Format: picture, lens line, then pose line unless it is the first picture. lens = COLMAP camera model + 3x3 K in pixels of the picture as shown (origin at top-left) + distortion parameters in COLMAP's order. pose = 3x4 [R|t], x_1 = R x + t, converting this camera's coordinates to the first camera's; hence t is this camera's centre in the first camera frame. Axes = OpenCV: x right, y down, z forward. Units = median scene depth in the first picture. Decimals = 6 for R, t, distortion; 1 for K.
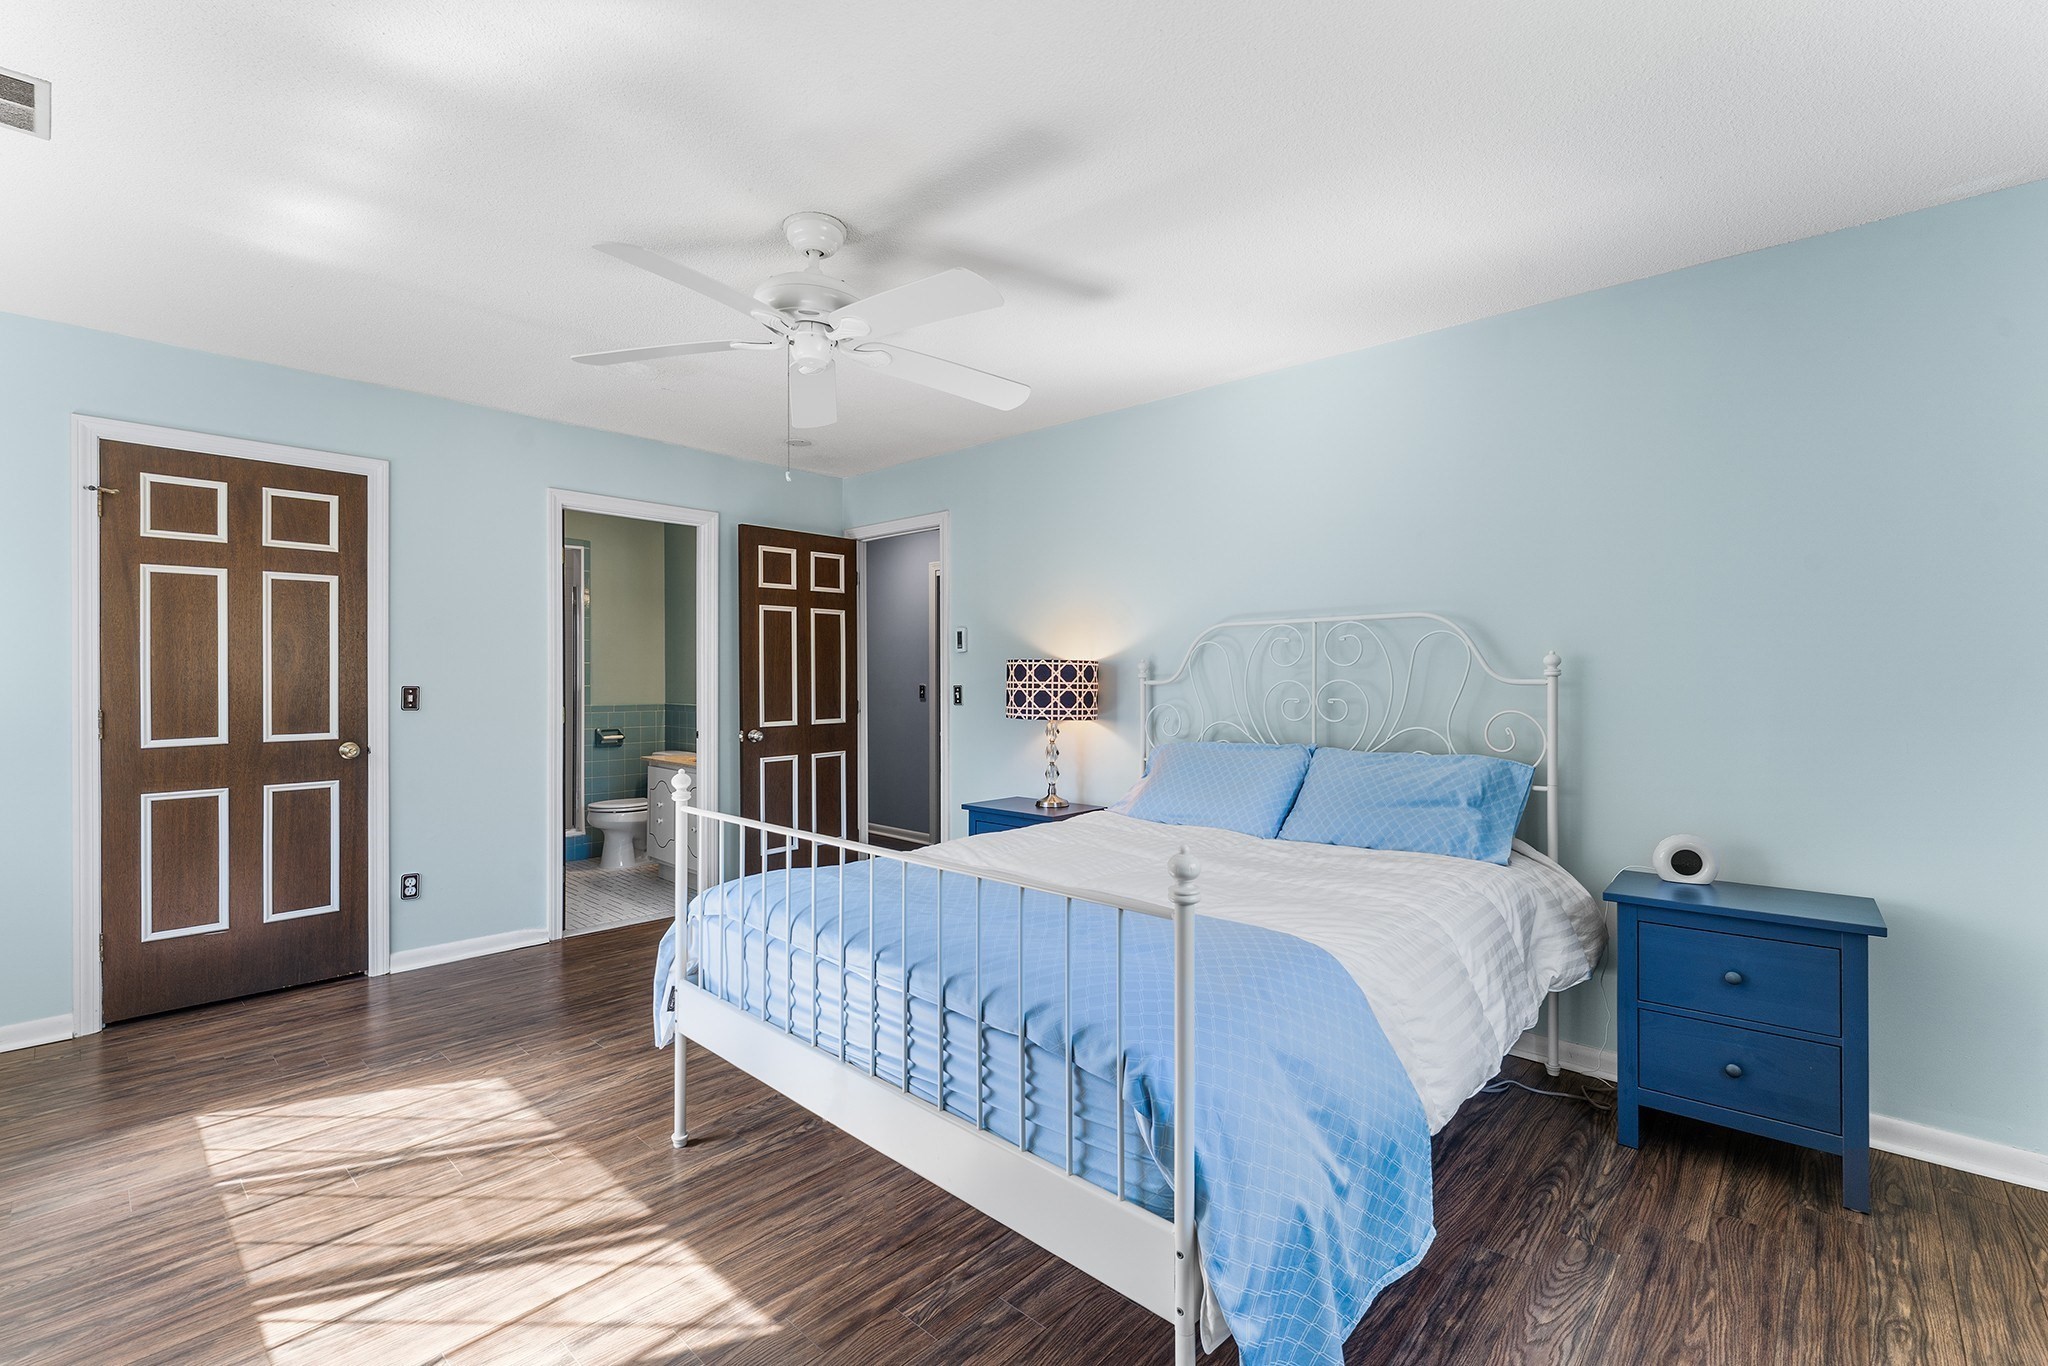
lens RADIAL K [[893.5, 0, 1023.1], [0, 893.5, 664.1], [0, 0, 1]] dist [0.000099, -0.000061]
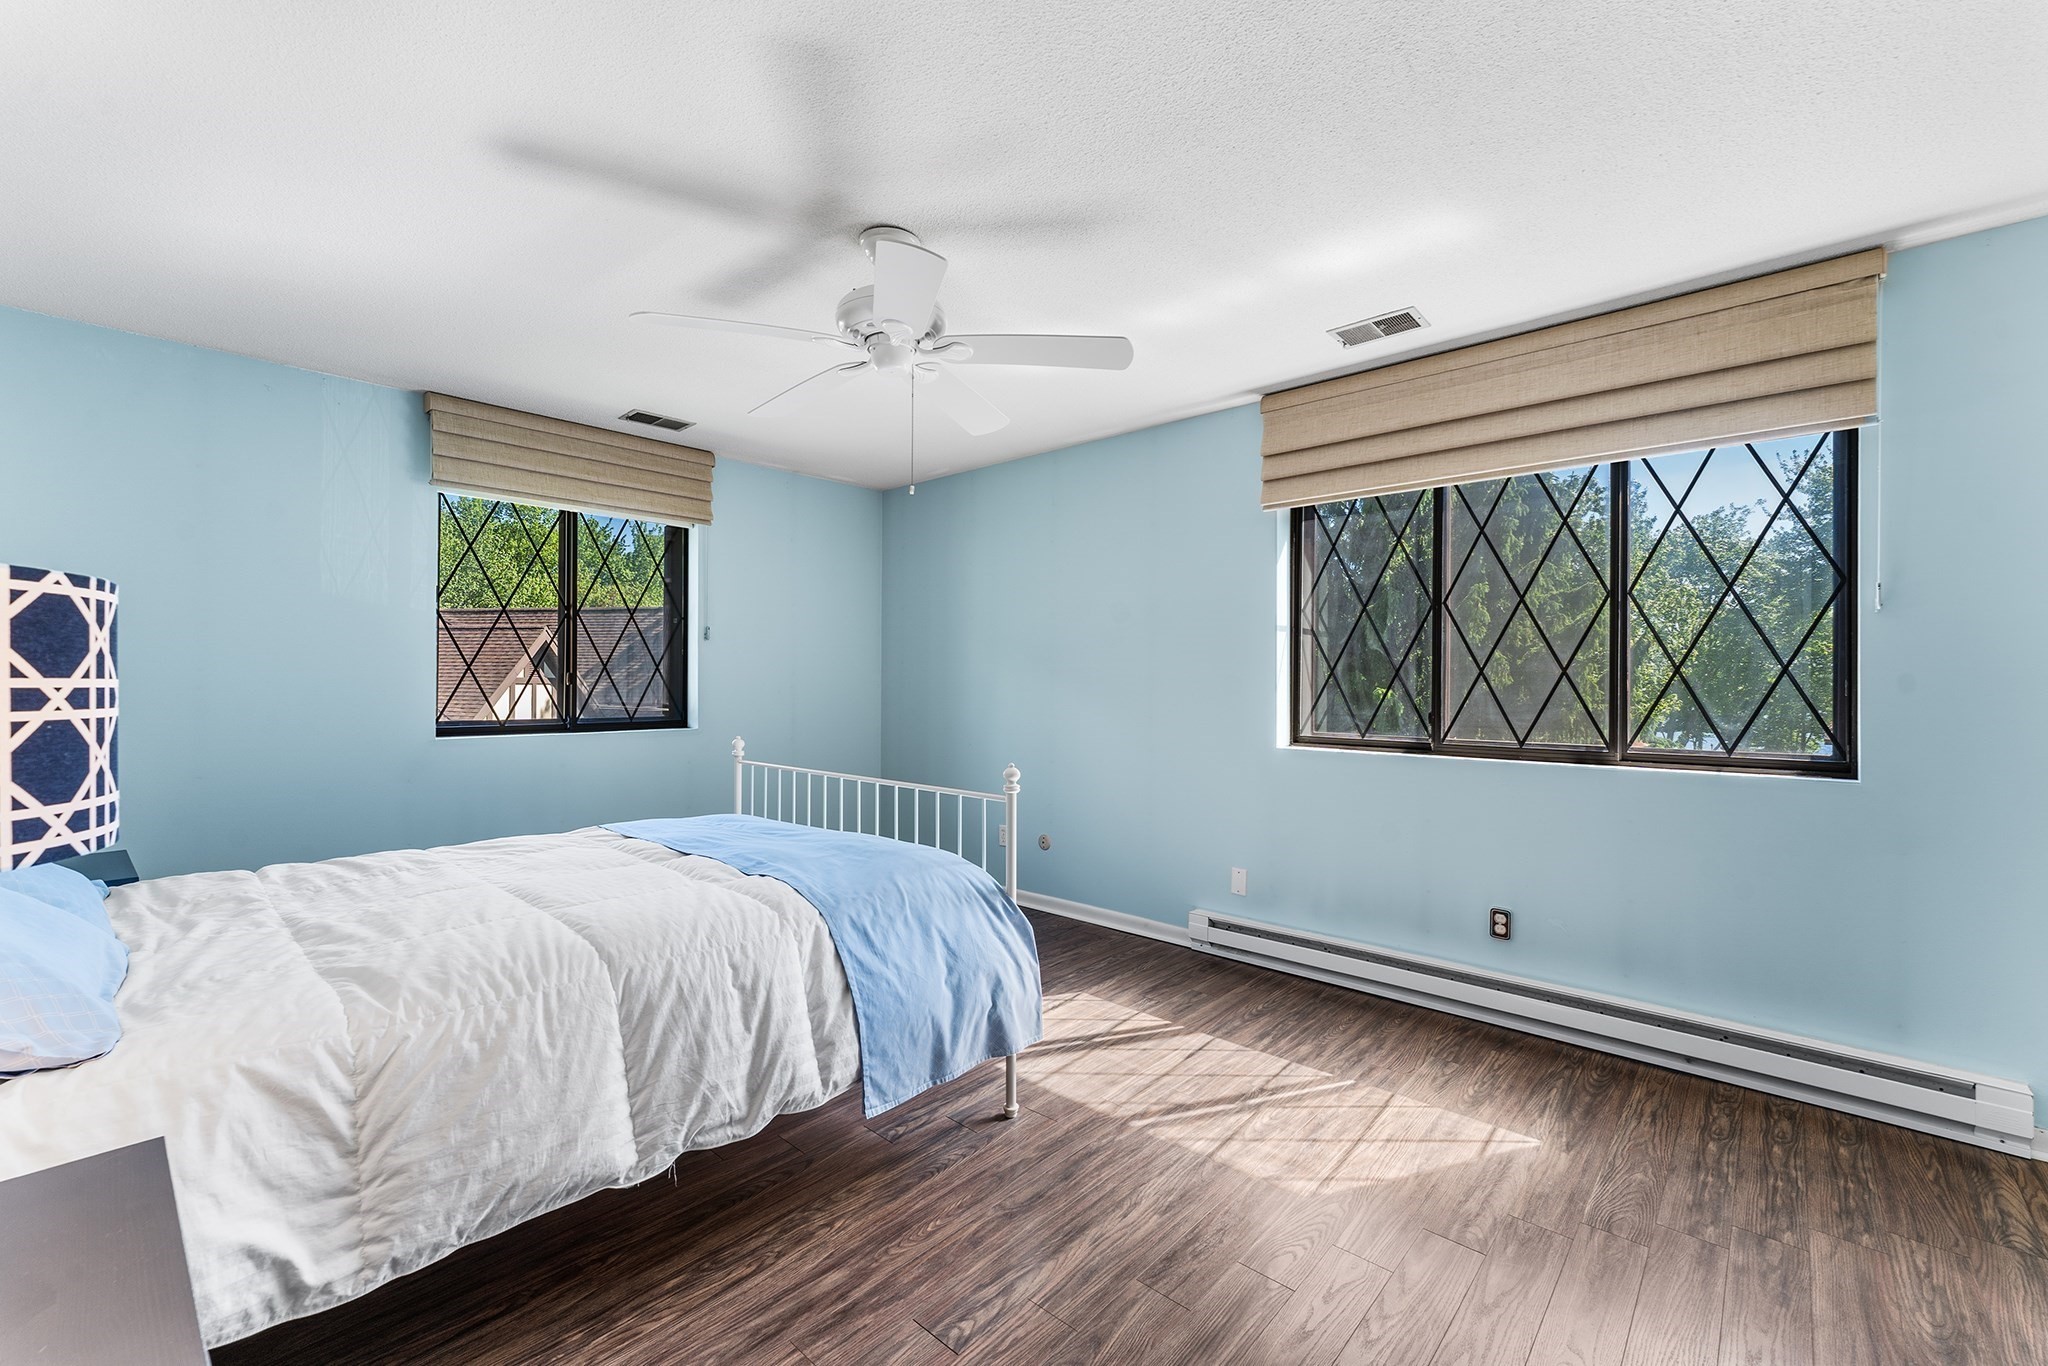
lens RADIAL K [[848.6, 0, 1021.9], [0, 848.6, 678.9], [0, 0, 1]] dist [-0.001710, 0.000137]
pose [[-0.999950, -0.005576, -0.008284, -0.381907], [-0.005421, 0.999813, -0.018536, 0.035779], [0.008386, -0.018490, -0.999794, 2.002229]]
